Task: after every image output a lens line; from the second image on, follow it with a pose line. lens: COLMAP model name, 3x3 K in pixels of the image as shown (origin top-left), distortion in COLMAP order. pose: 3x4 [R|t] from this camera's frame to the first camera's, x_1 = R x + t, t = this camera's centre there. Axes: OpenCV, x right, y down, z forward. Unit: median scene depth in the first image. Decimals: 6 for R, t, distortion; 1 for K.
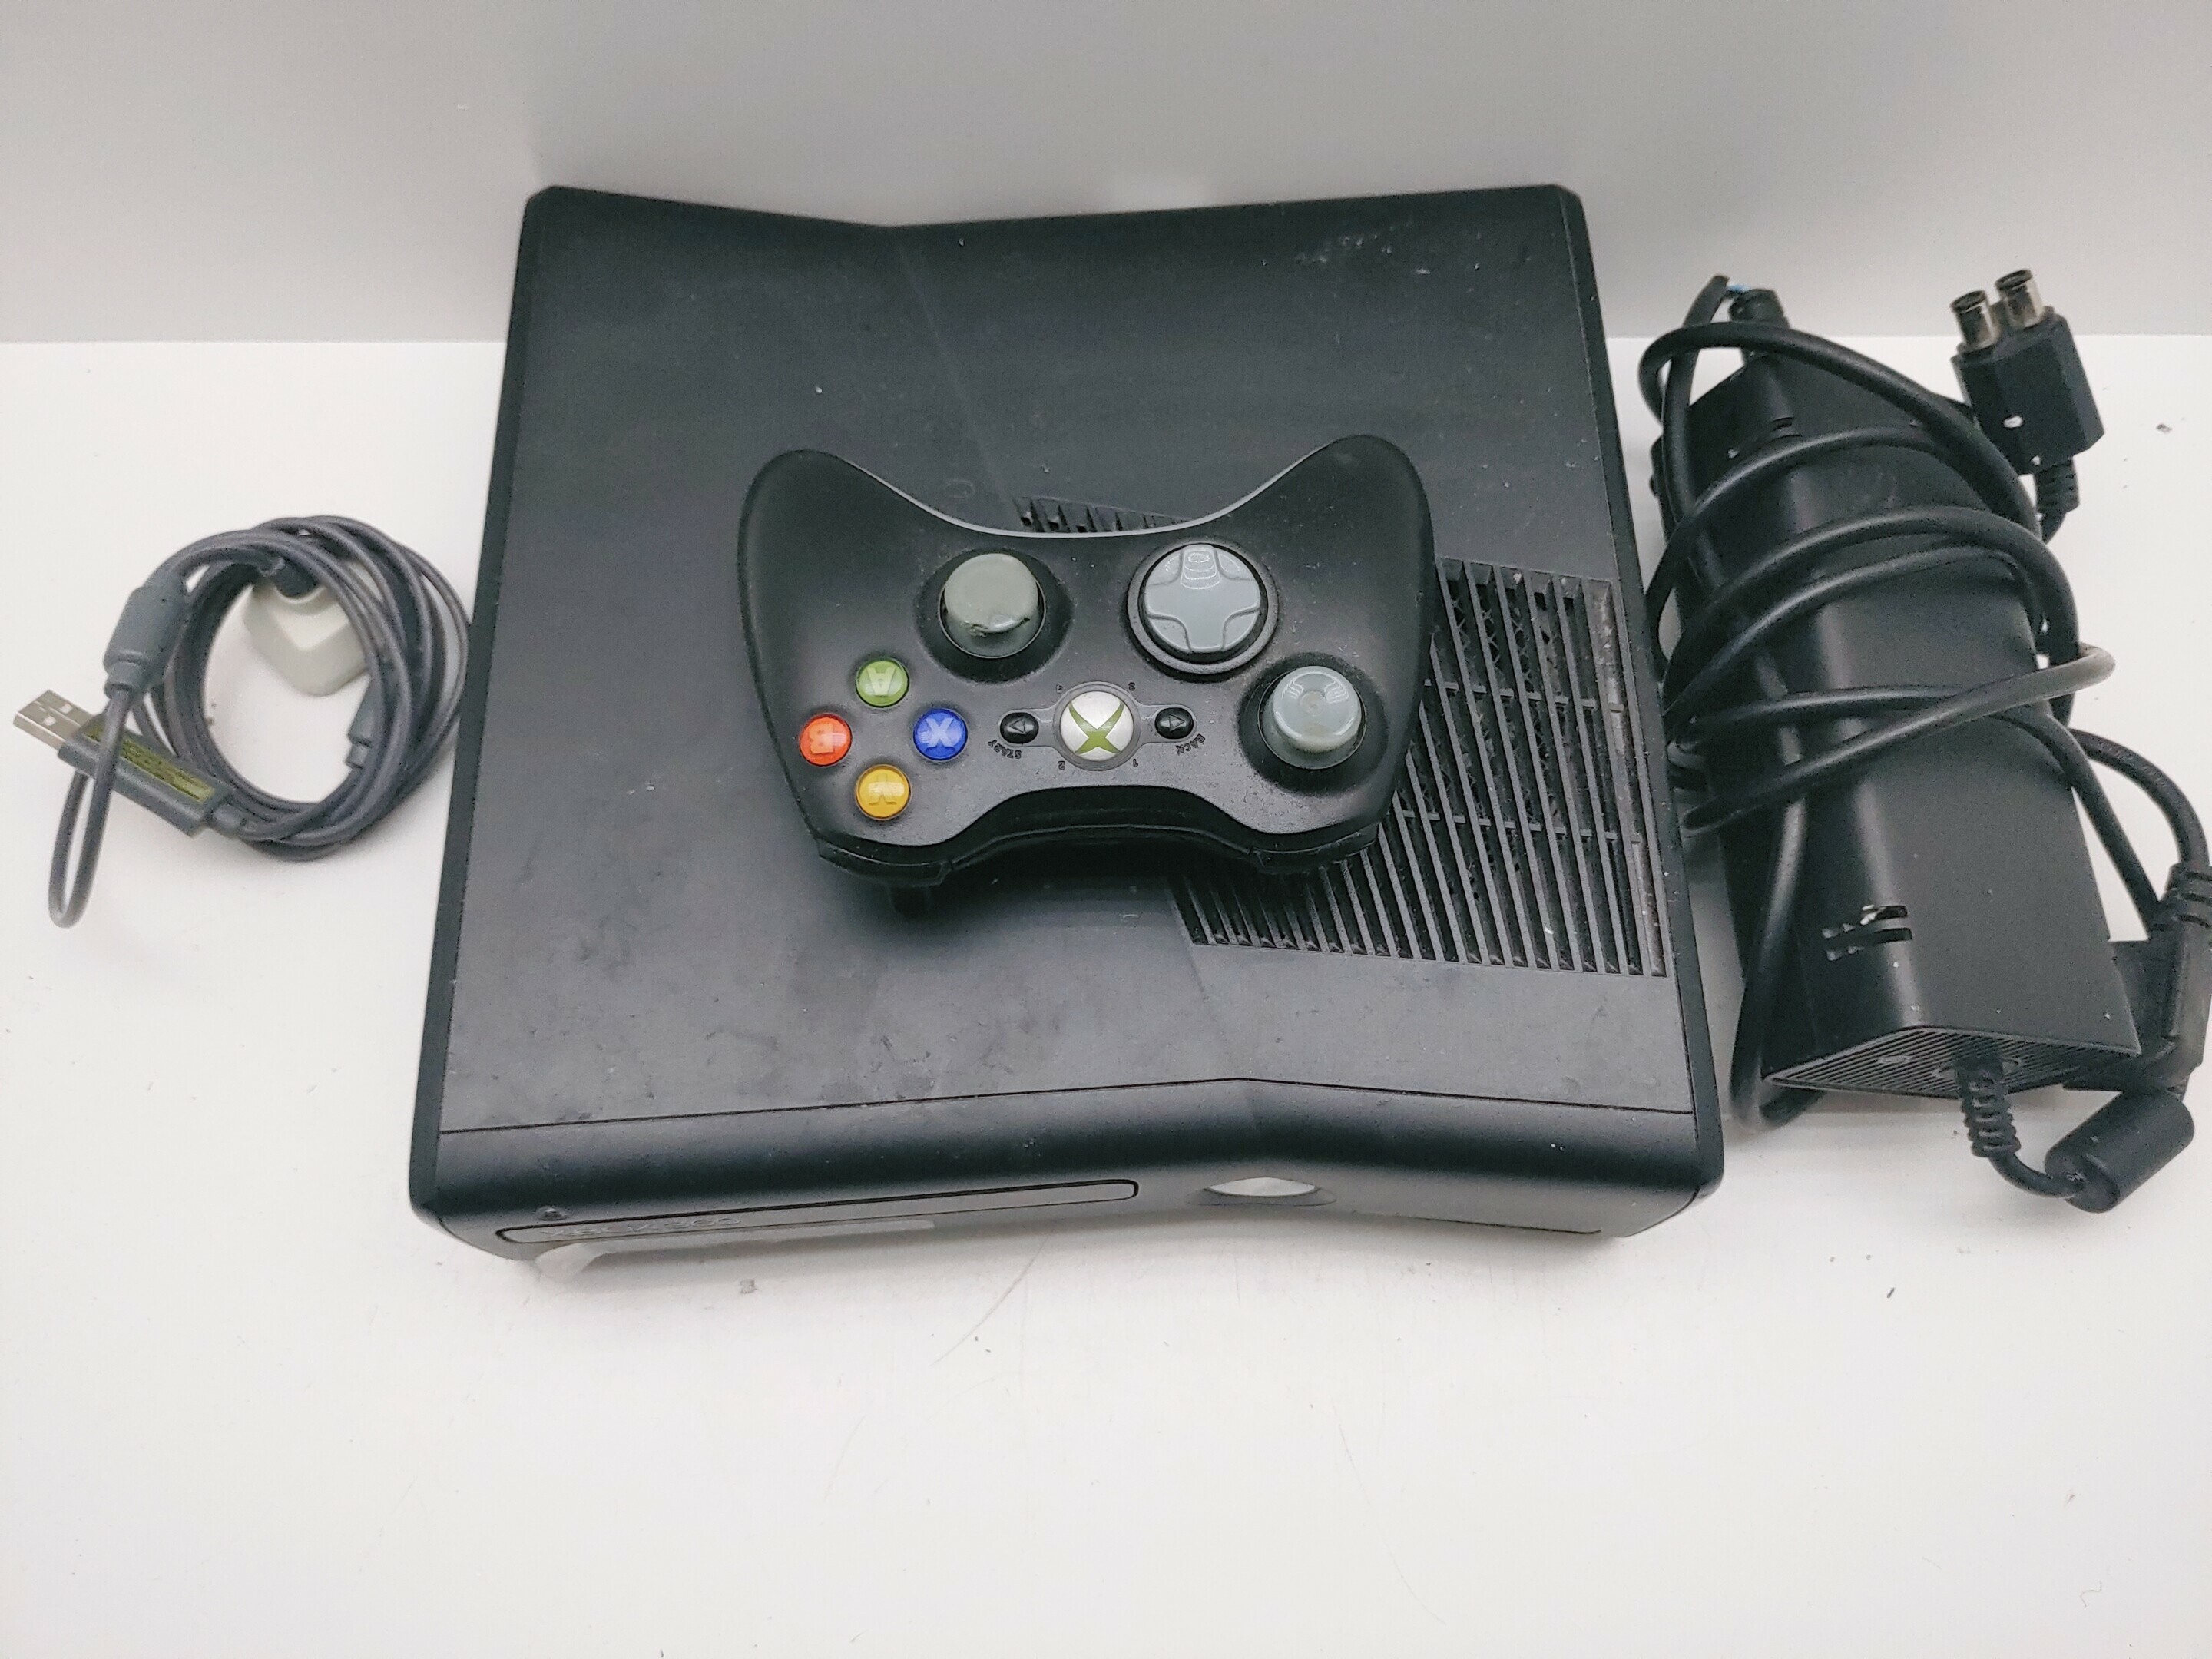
lens RADIAL K [[1644.5, 0, 1106.0], [0, 1644.5, 829.5], [0, 0, 1]] dist [0.008807, 0.003170]
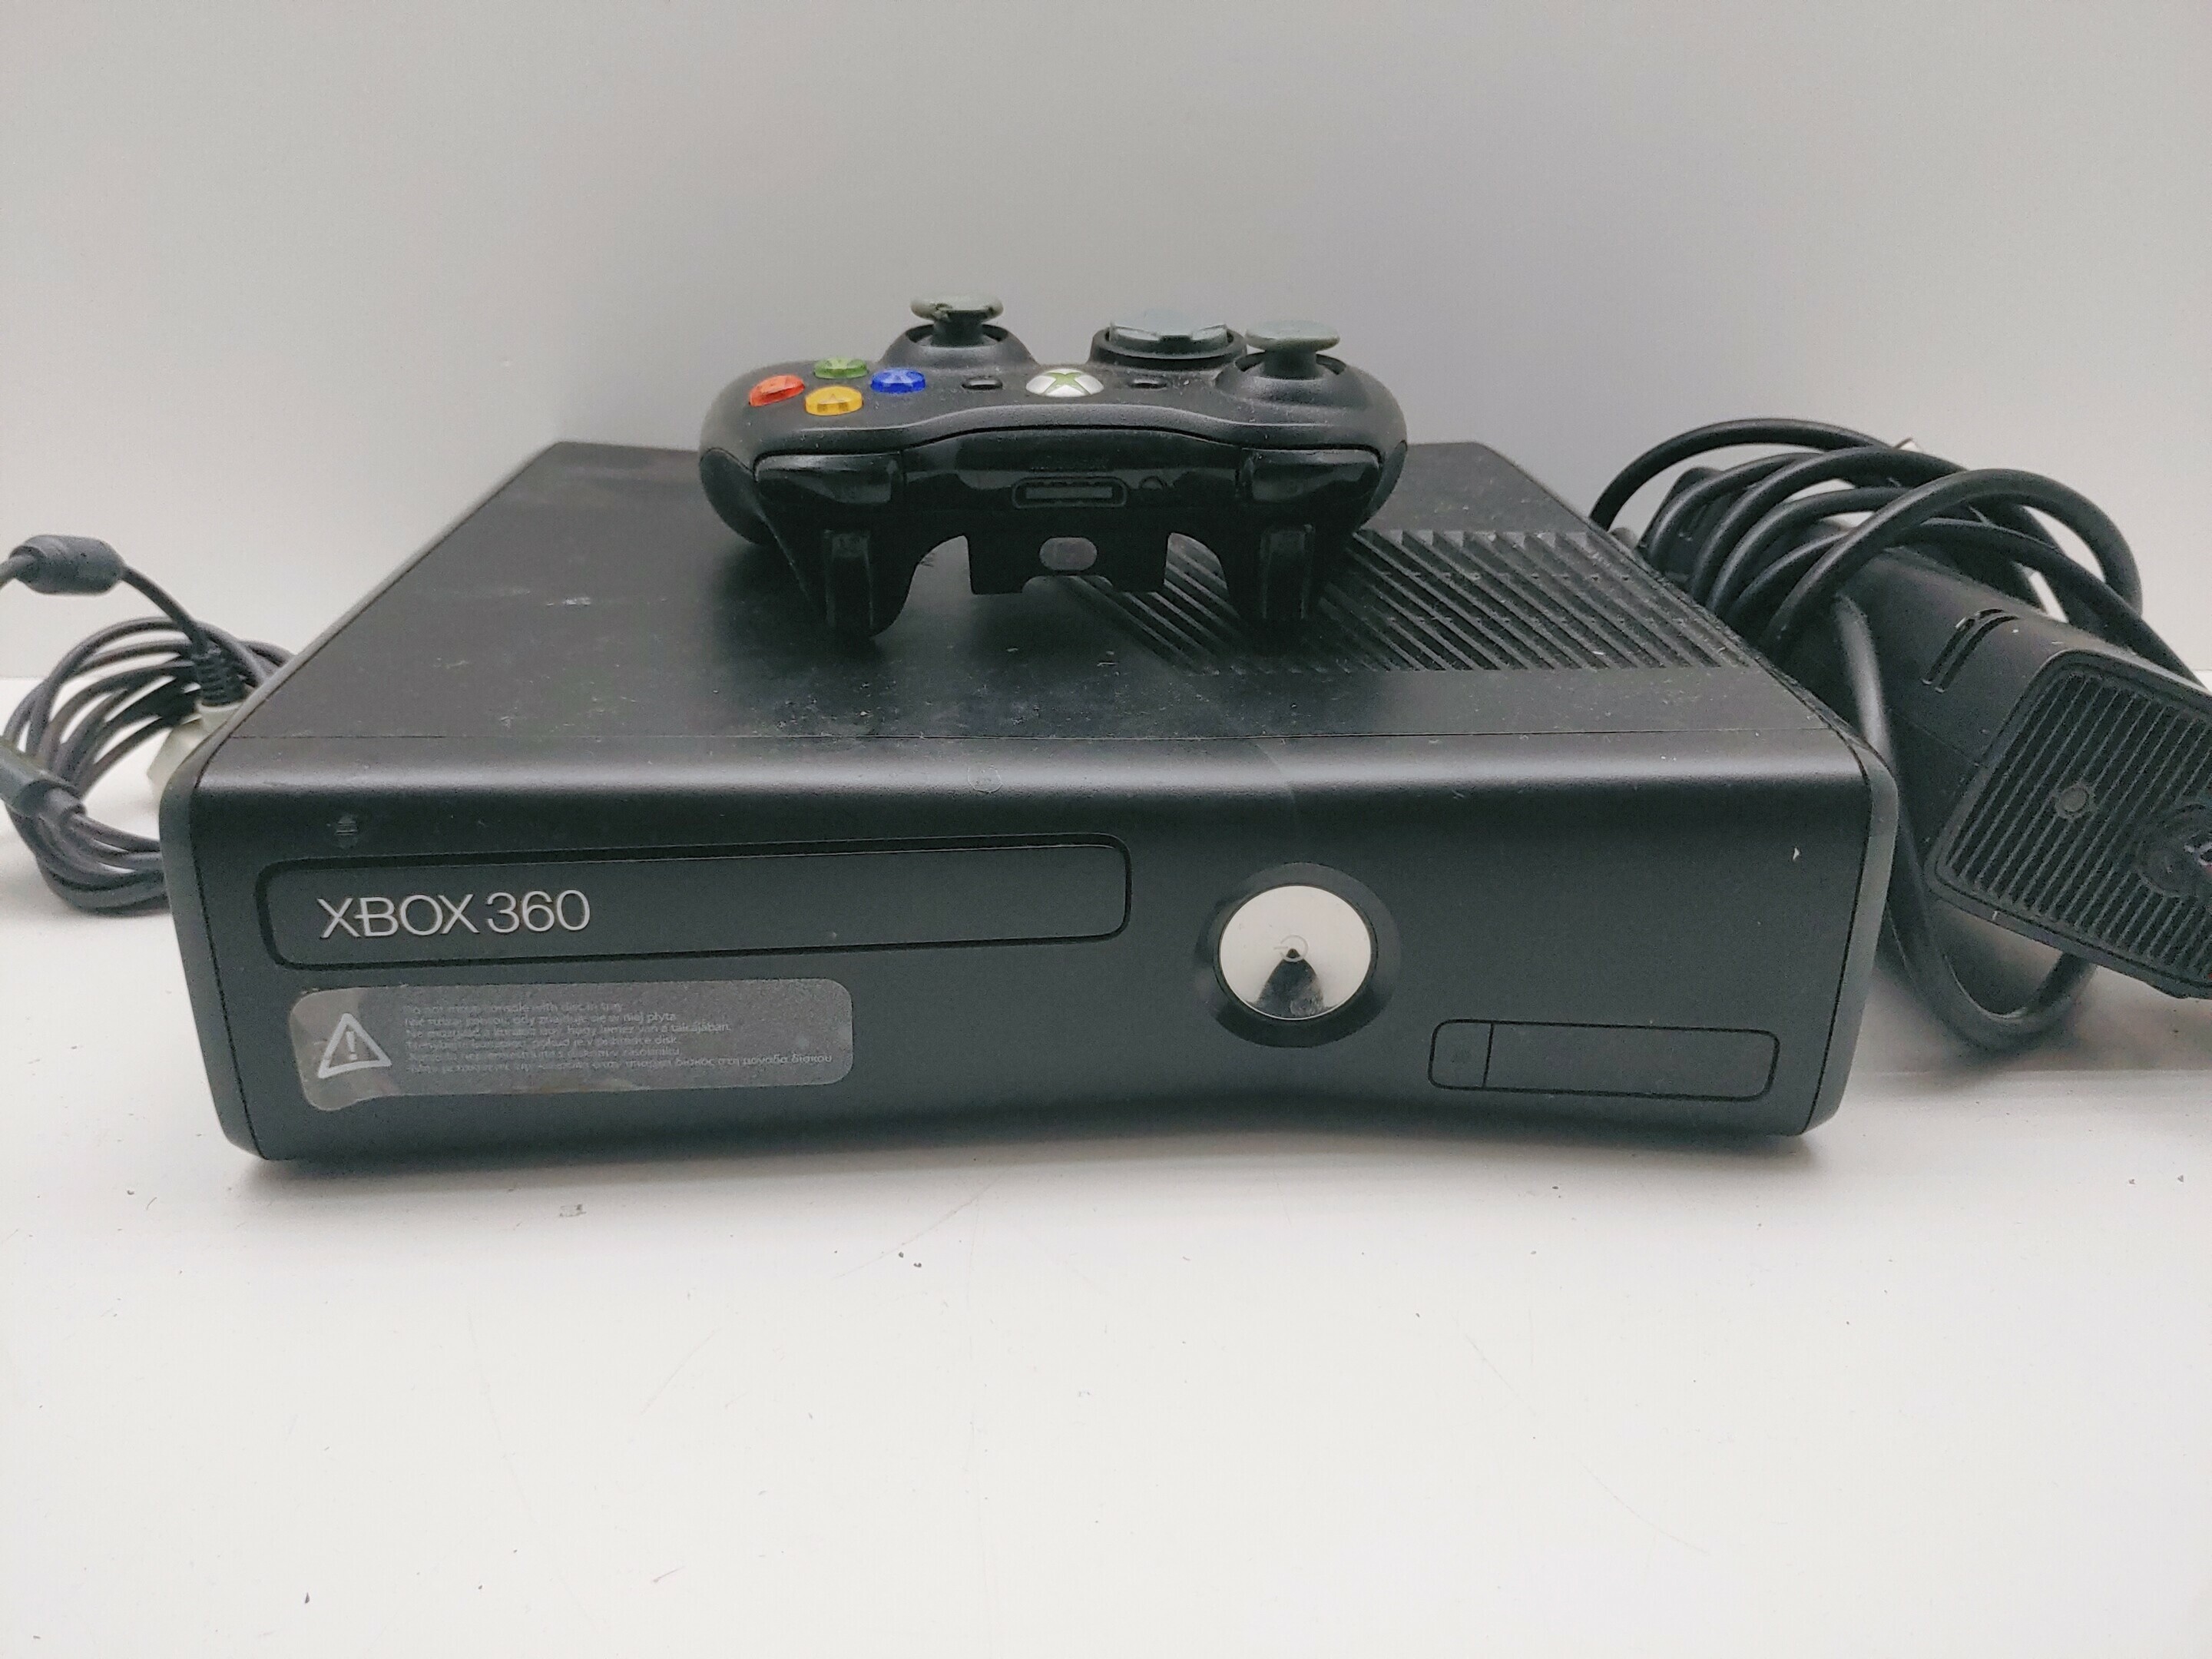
lens RADIAL K [[1678.7, 0, 1092.3], [0, 1678.7, 827.9], [0, 0, 1]] dist [-0.001394, 0.004516]
pose [[0.999727, -0.018835, 0.013843, -0.006292], [0.023192, 0.725382, -0.687956, 0.628394], [0.002916, 0.688089, 0.725621, 0.379763]]
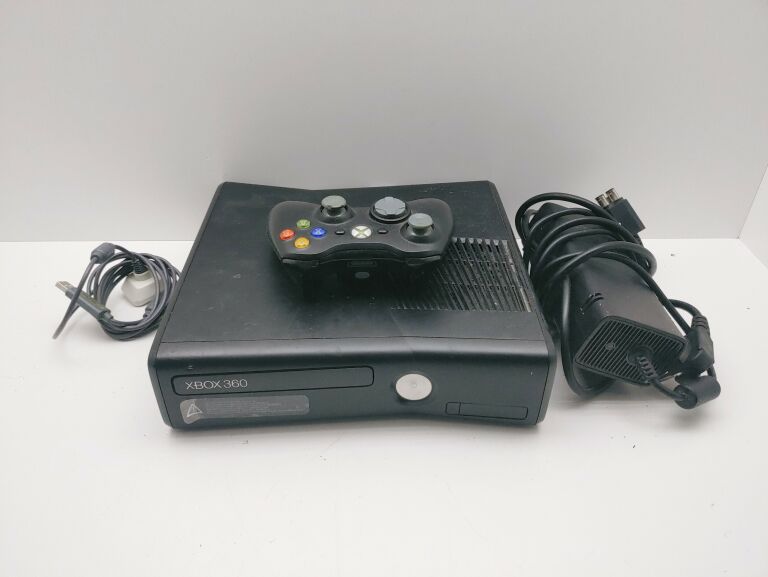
lens RADIAL K [[571.0, 0, 384.0], [0, 571.0, 288.5], [0, 0, 1]] dist [0.008807, 0.003170]
pose [[0.999863, -0.009017, -0.013871, 0.049227], [0.000412, 0.851741, -0.523963, 0.565966], [0.016539, 0.523886, 0.851628, -0.010991]]
